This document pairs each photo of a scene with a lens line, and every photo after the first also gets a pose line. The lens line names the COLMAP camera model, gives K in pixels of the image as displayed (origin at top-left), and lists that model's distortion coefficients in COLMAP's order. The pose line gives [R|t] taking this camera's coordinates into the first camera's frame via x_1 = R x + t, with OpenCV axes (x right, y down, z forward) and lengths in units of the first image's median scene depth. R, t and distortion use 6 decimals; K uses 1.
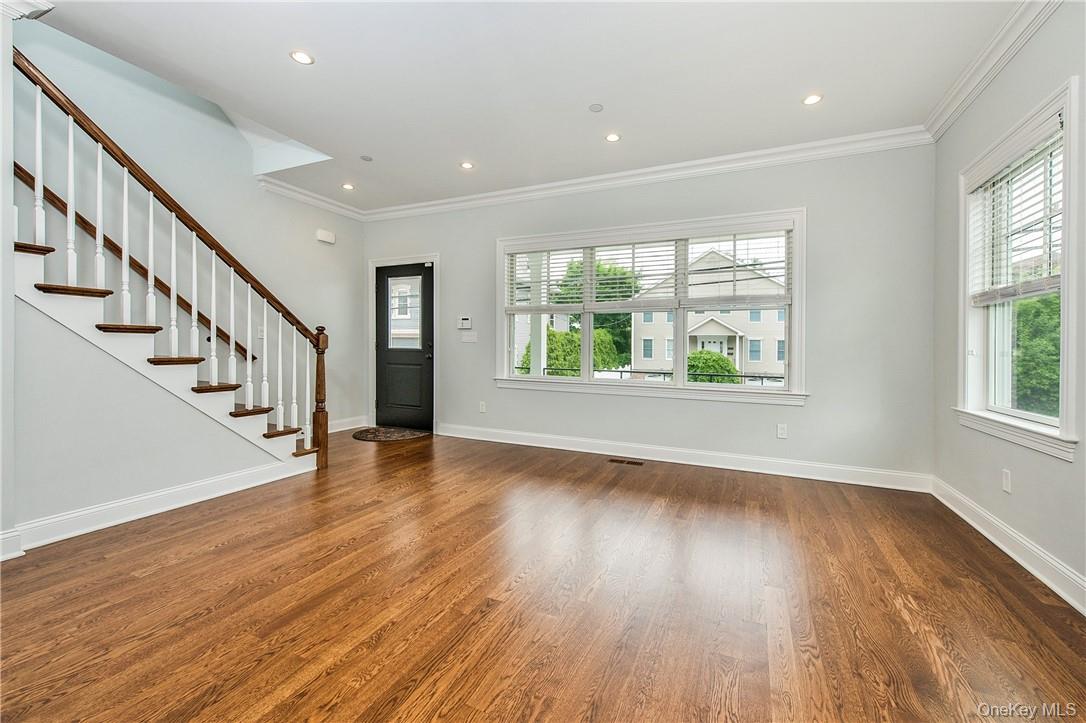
lens RADIAL K [[446.1, 0, 548.8], [0, 446.1, 351.7], [0, 0, 1]] dist [0.004204, -0.000288]
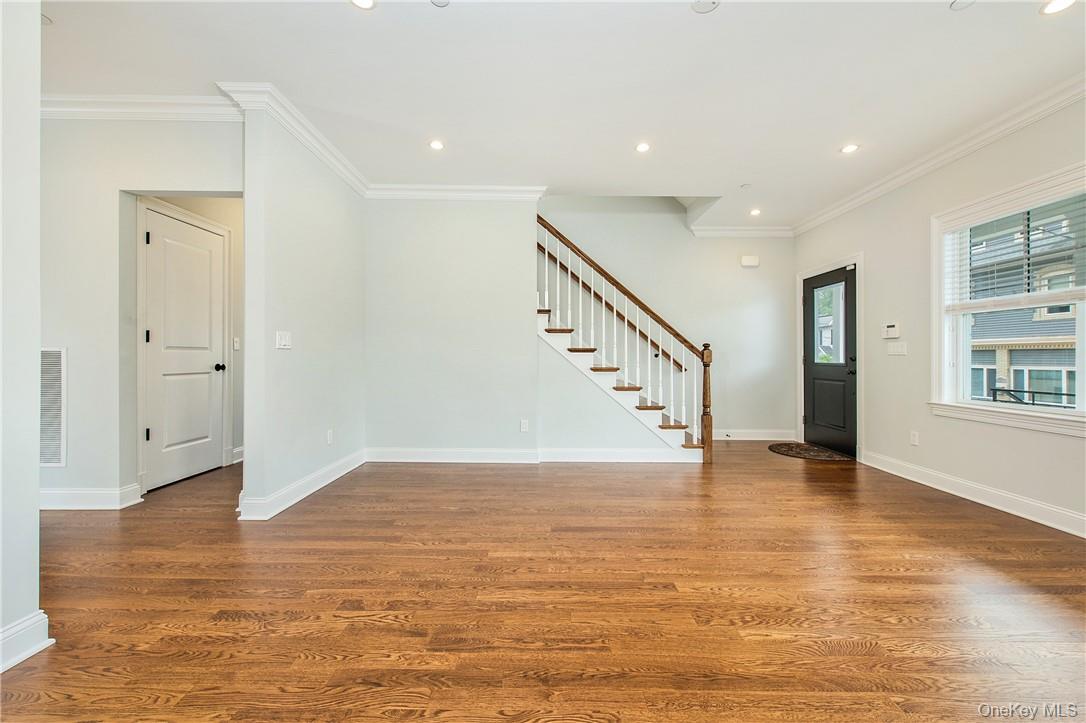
lens RADIAL K [[446.1, 0, 550.5], [0, 446.1, 361.9], [0, 0, 1]] dist [0.004204, -0.000288]
pose [[0.393123, -0.002639, -0.919482, 0.419649], [-0.010576, 0.999917, -0.007391, 0.005875], [0.919425, 0.012630, 0.393062, 0.149553]]
